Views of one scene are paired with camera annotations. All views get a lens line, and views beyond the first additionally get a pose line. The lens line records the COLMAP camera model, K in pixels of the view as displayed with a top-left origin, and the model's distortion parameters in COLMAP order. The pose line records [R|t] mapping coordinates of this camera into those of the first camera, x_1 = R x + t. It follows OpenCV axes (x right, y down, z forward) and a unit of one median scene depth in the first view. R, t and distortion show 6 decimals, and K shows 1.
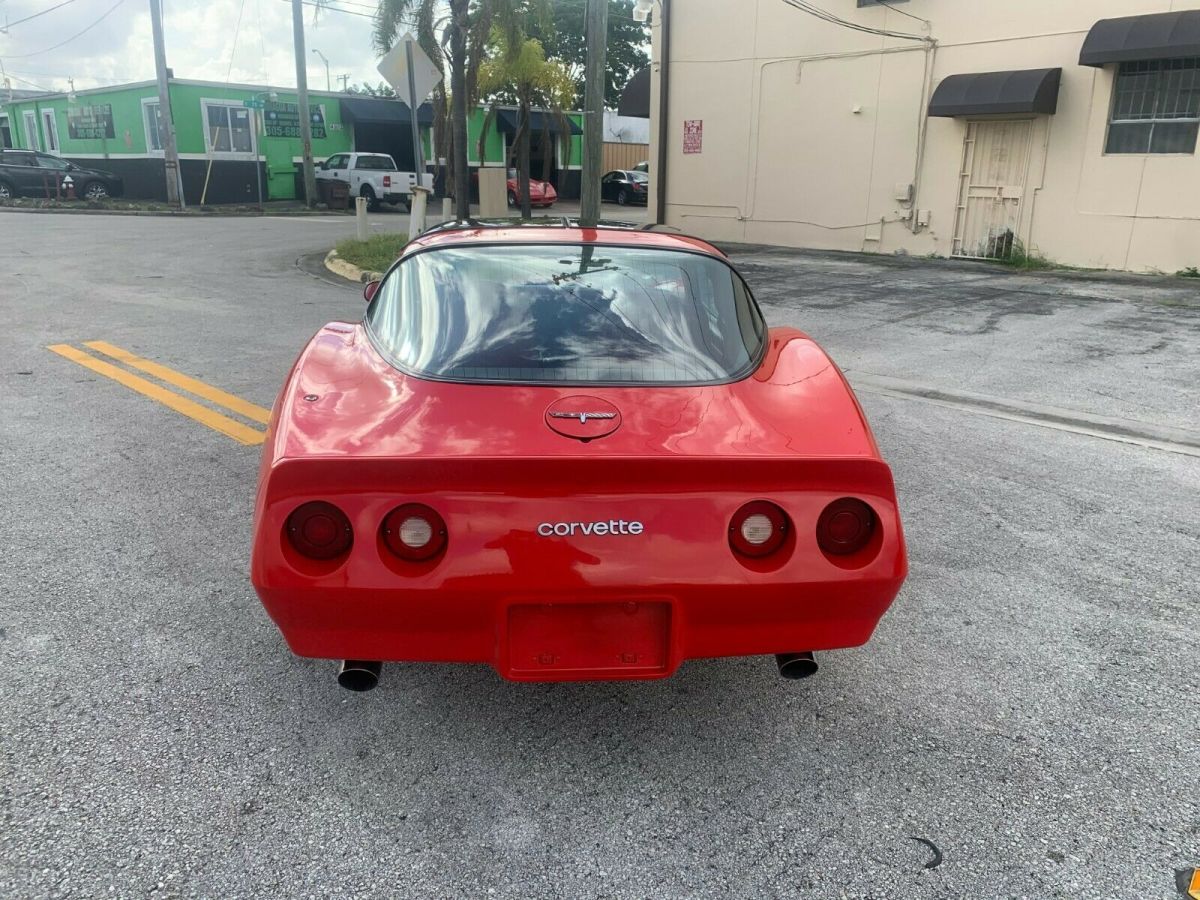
lens RADIAL K [[921.5, 0, 607.8], [0, 921.5, 446.1], [0, 0, 1]] dist [0.010008, 0.004341]
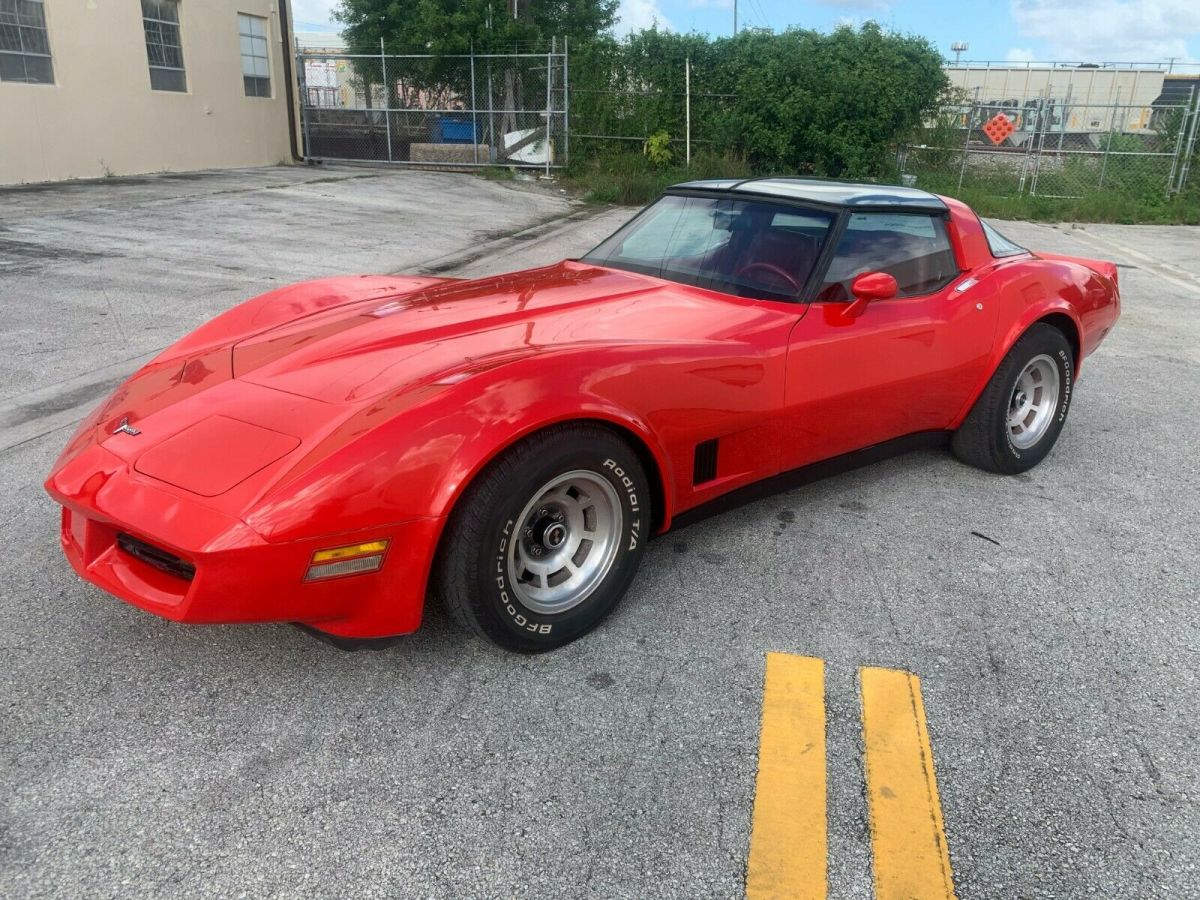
lens RADIAL K [[917.5, 0, 603.4], [0, 917.5, 448.0], [0, 0, 1]] dist [0.014992, -0.003947]
pose [[-0.544682, -0.310528, 0.779034, -0.217805], [0.201305, 0.853353, 0.480900, -0.133187], [-0.814124, 0.418761, -0.402296, 0.428501]]
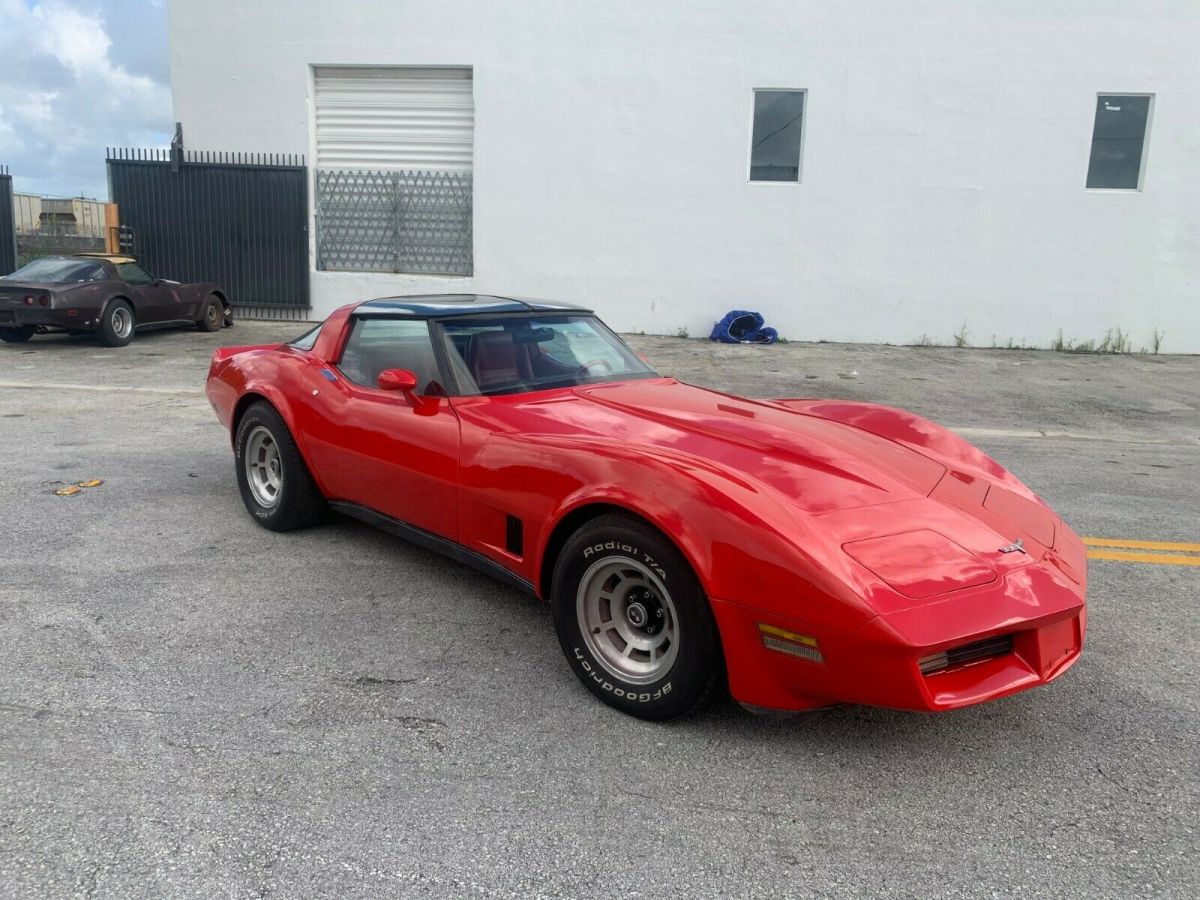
lens RADIAL K [[924.1, 0, 600.0], [0, 924.1, 450.0], [0, 0, 1]] dist [0.055879, -0.087964]
pose [[-0.761400, 0.087834, -0.642304, 0.169669], [-0.229754, 0.889909, 0.394049, -0.147462], [0.606203, 0.447601, -0.657397, 0.499552]]
